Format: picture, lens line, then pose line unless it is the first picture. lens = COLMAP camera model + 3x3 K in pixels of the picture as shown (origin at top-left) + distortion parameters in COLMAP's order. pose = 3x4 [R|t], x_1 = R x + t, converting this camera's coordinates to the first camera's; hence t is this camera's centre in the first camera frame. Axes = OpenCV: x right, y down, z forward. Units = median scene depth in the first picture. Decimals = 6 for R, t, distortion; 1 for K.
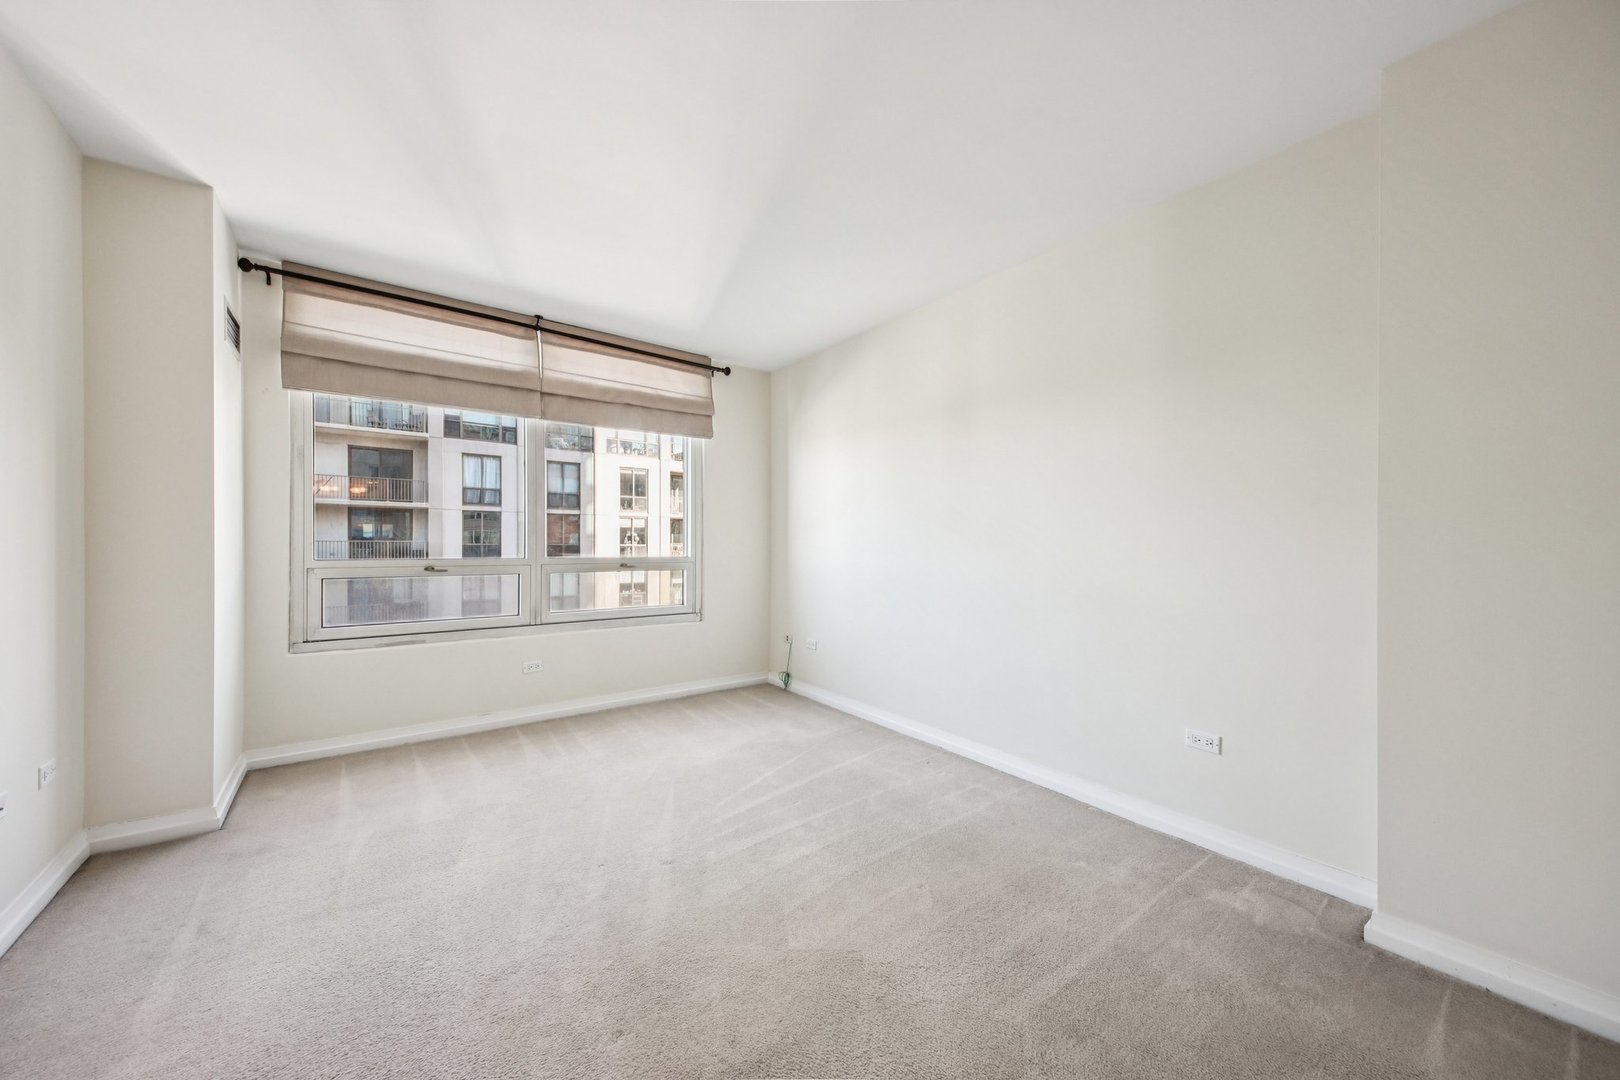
lens RADIAL K [[617.5, 0, 810.8], [0, 617.5, 544.9], [0, 0, 1]] dist [-0.023190, -0.001555]
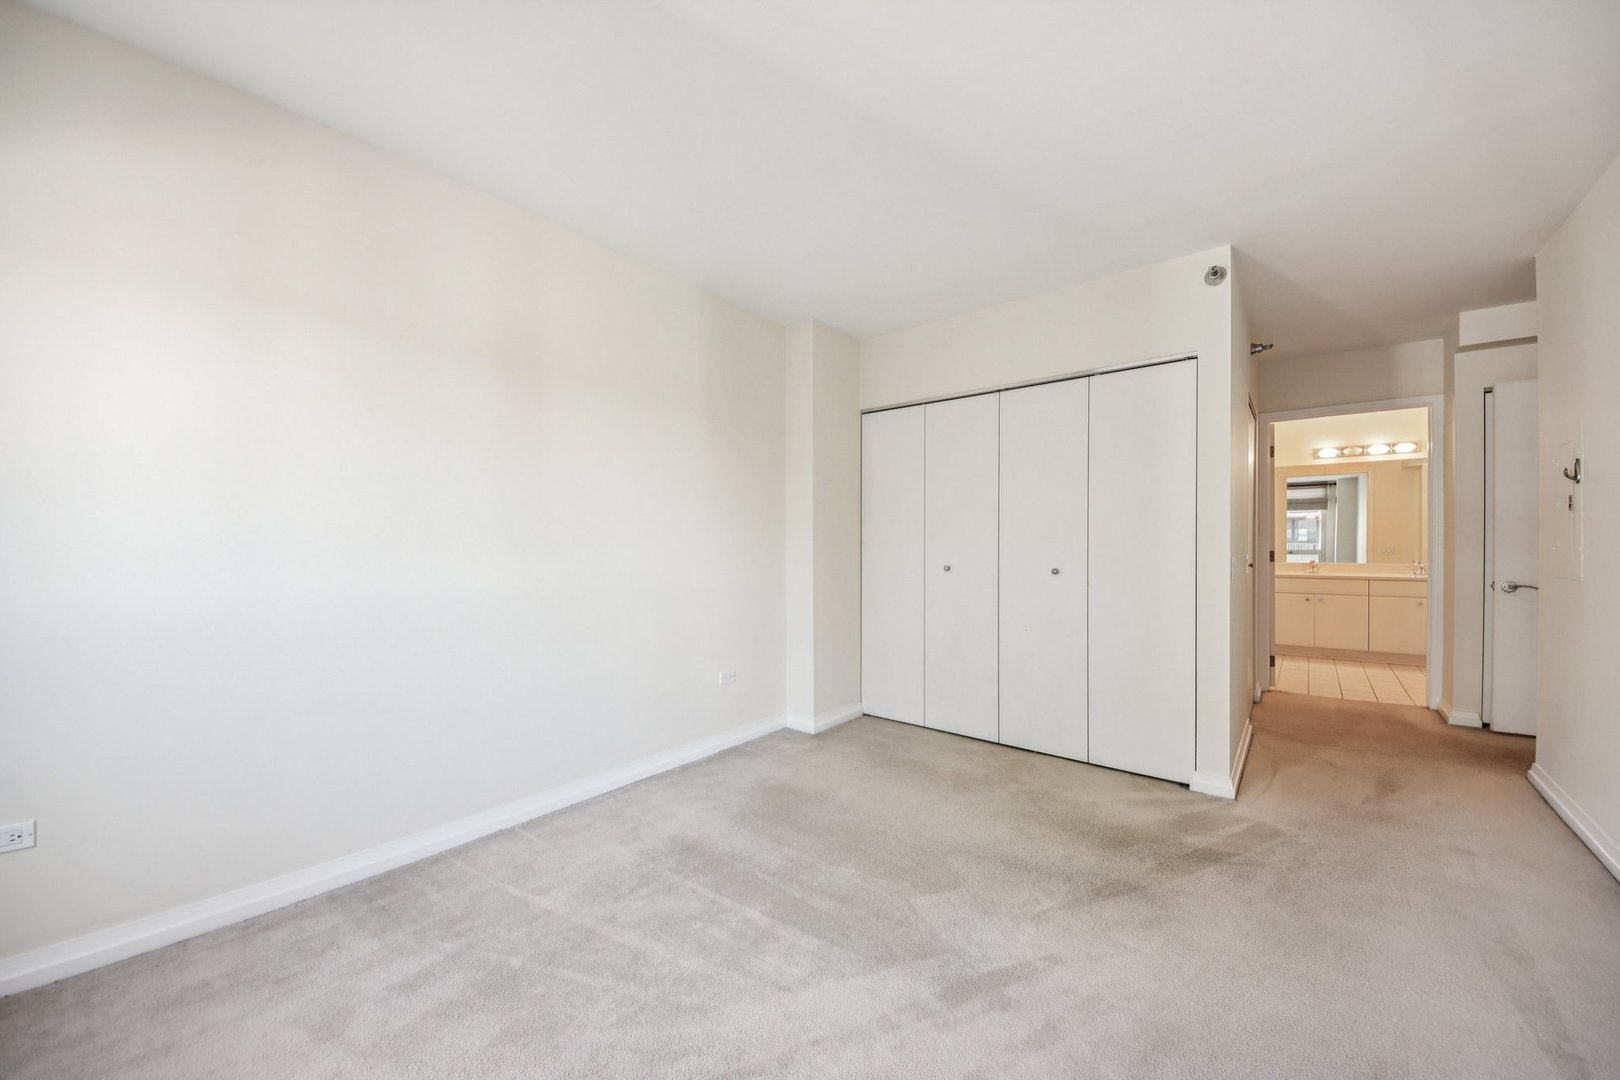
lens RADIAL K [[617.5, 0, 805.5], [0, 617.5, 546.1], [0, 0, 1]] dist [-0.023190, -0.001555]
pose [[-0.337316, -0.000245, 0.941391, -0.659214], [-0.002076, 0.999998, -0.000483, 0.002202], [-0.941389, -0.002117, -0.337316, 1.048220]]
